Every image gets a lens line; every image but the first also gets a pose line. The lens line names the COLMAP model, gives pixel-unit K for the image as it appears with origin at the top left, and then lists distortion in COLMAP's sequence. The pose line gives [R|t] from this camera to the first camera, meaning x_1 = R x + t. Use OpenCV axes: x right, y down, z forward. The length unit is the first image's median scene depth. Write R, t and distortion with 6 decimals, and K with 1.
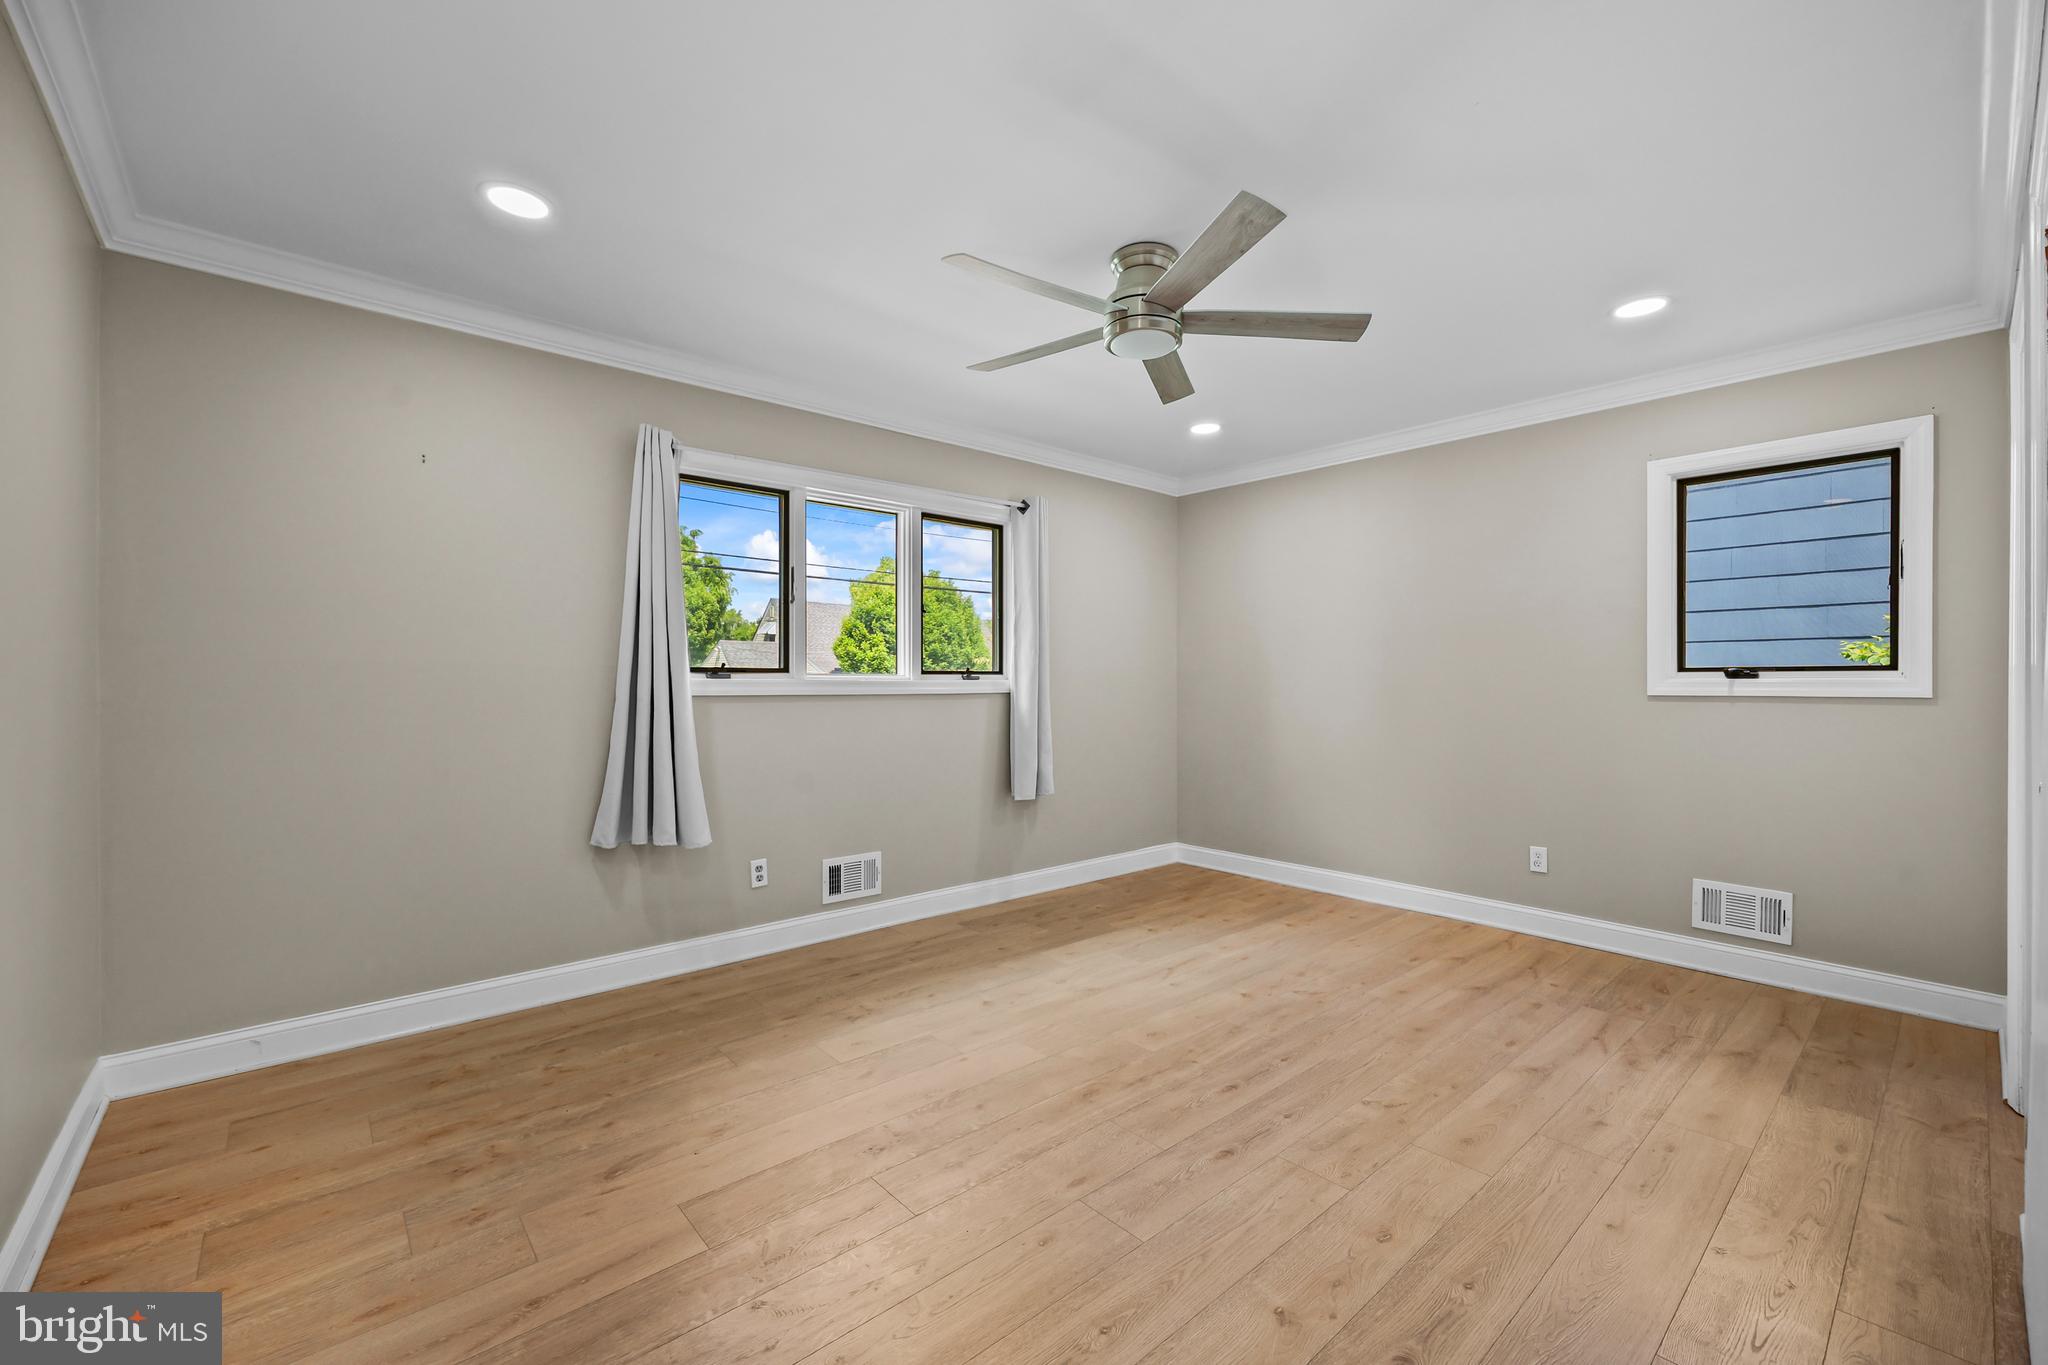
lens RADIAL K [[825.7, 0, 1024.8], [0, 825.7, 679.0], [0, 0, 1]] dist [-0.000039, -0.000021]
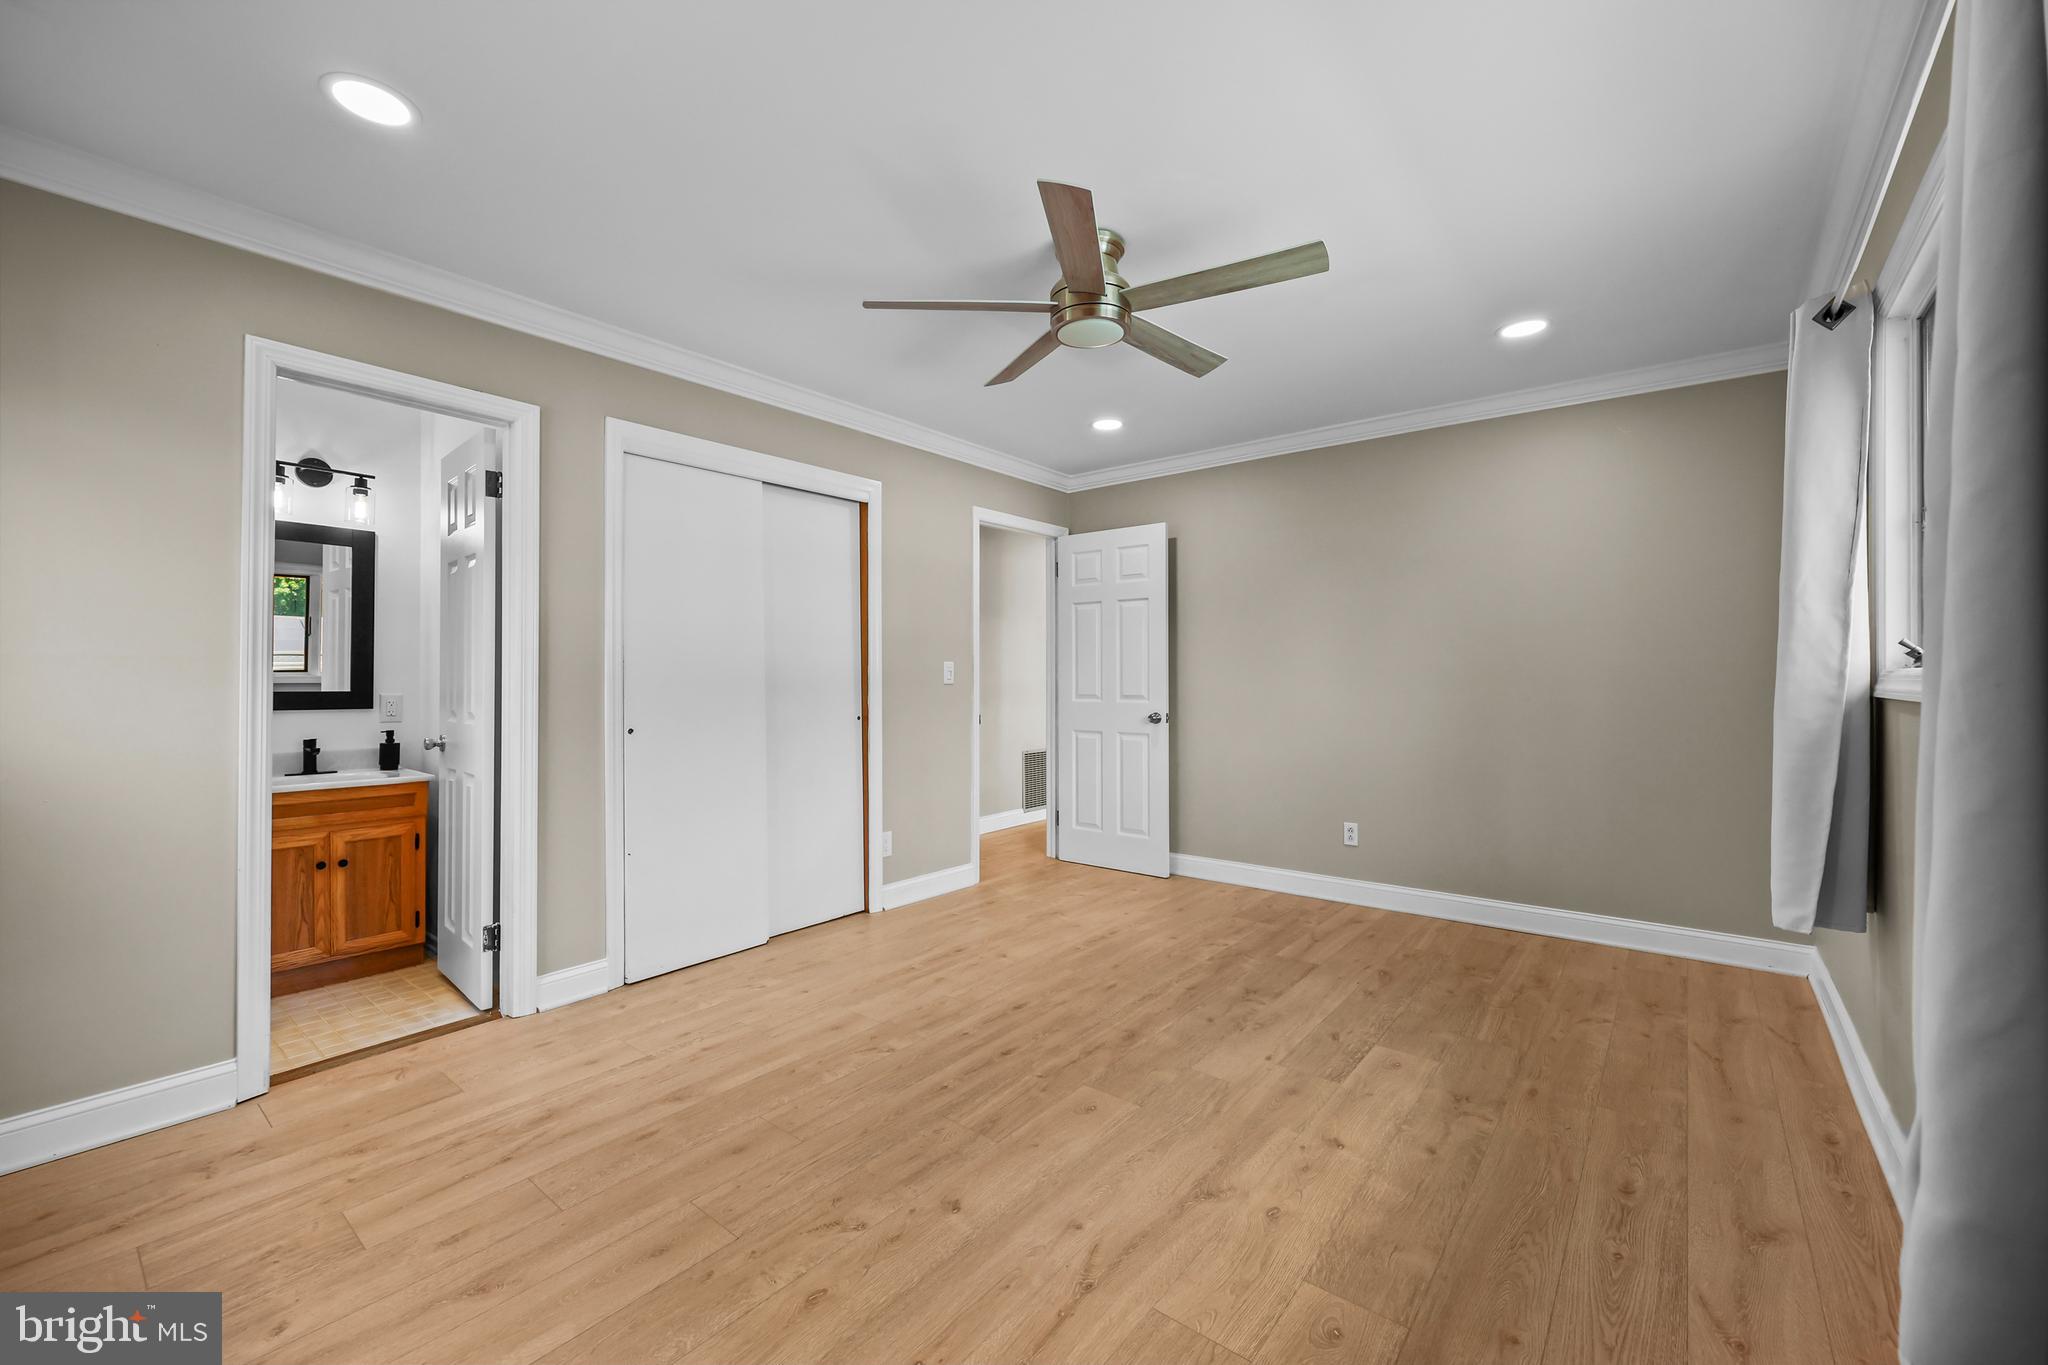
lens RADIAL K [[825.7, 0, 1024.8], [0, 825.7, 679.0], [0, 0, 1]] dist [-0.000039, -0.000021]
pose [[-0.983940, 0.002120, -0.178487, 0.408207], [0.003224, 0.999977, -0.005895, 0.012601], [0.178470, -0.006376, -0.983925, 2.017972]]
